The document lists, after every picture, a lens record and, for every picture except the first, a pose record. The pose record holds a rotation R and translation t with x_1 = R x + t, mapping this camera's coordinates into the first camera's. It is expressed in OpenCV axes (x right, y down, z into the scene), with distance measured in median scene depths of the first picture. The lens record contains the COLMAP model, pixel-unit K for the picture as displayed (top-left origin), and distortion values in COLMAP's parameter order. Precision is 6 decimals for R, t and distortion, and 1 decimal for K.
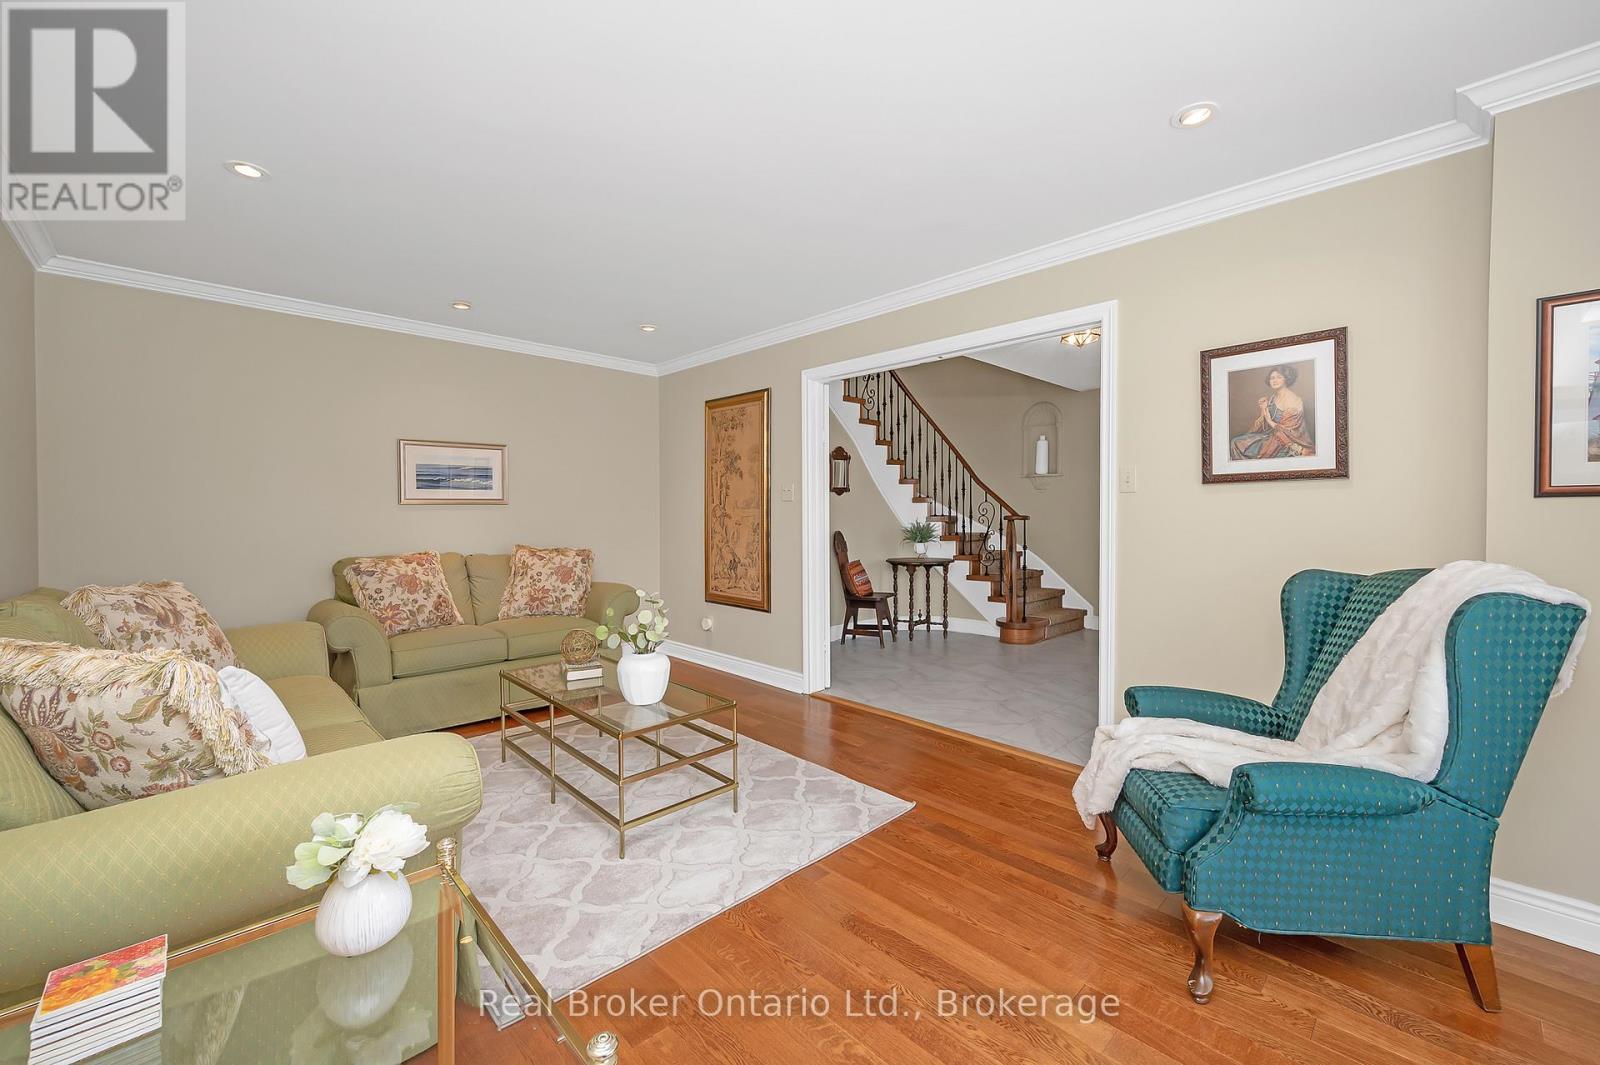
lens RADIAL K [[646.2, 0, 798.7], [0, 646.2, 518.2], [0, 0, 1]] dist [-0.000064, 0.000083]
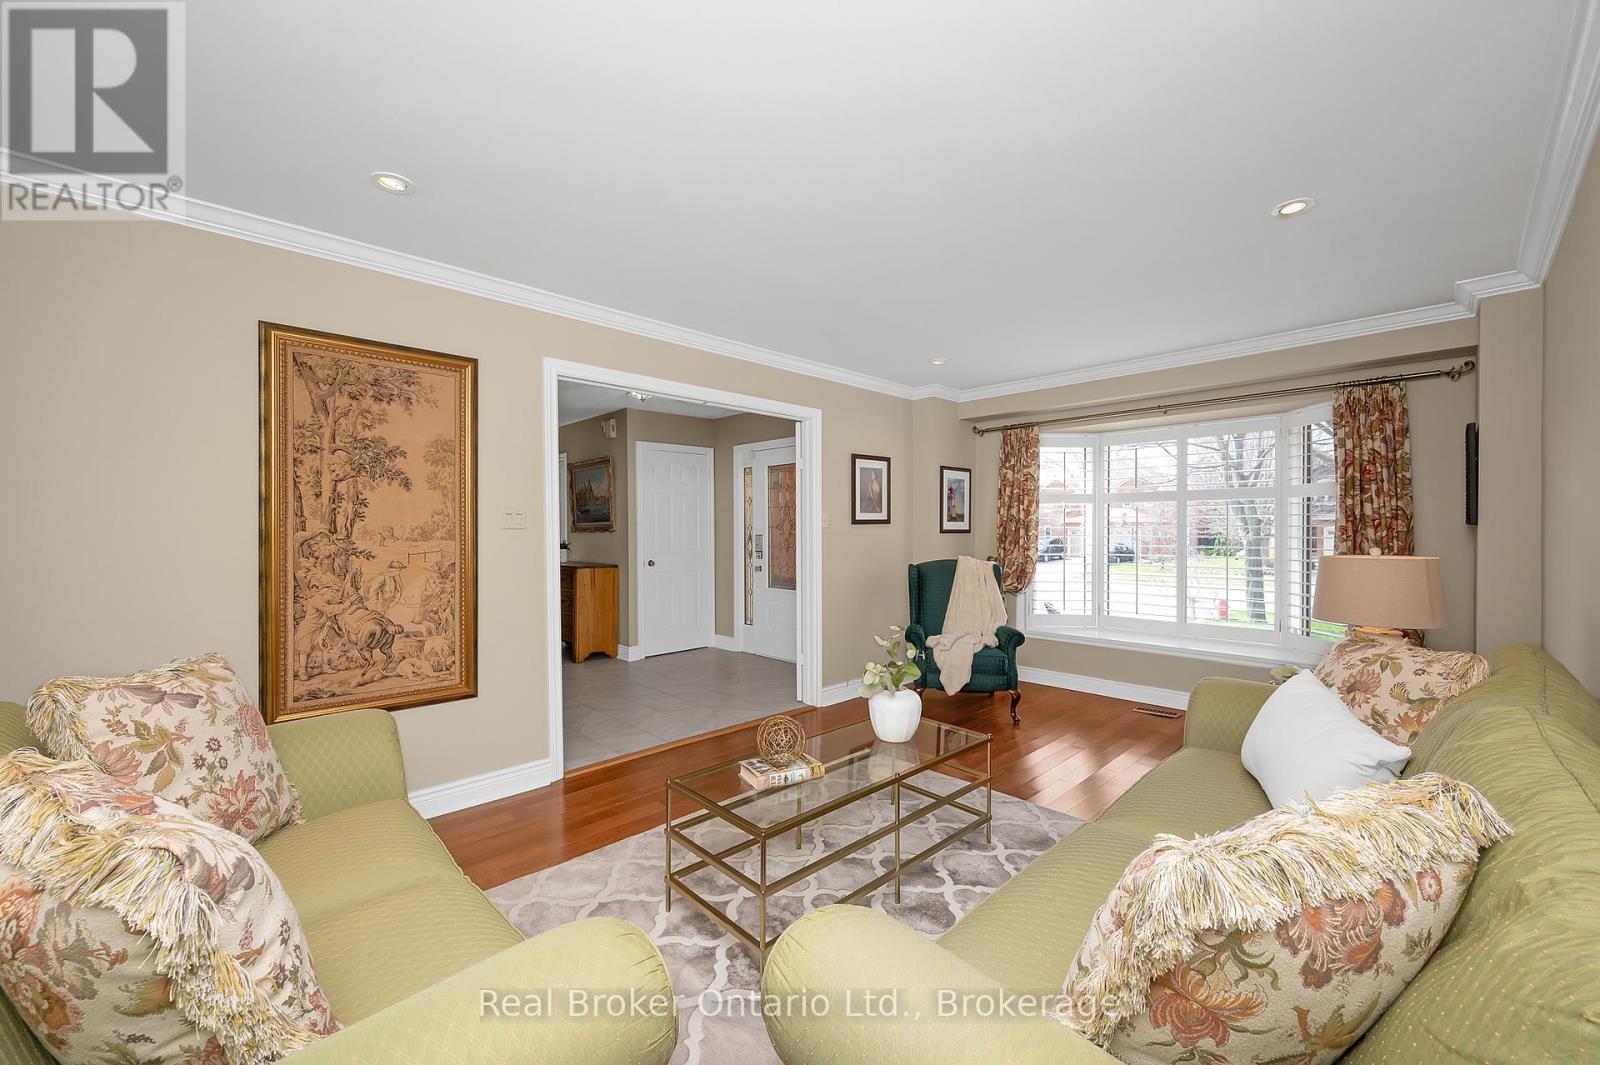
lens RADIAL K [[646.2, 0, 798.5], [0, 646.2, 533.6], [0, 0, 1]] dist [-0.000064, 0.000083]
pose [[-0.005507, -0.005242, 0.999971, -0.687855], [0.009672, 0.999939, 0.005296, -0.020895], [-0.999938, 0.009701, -0.005456, 0.648554]]
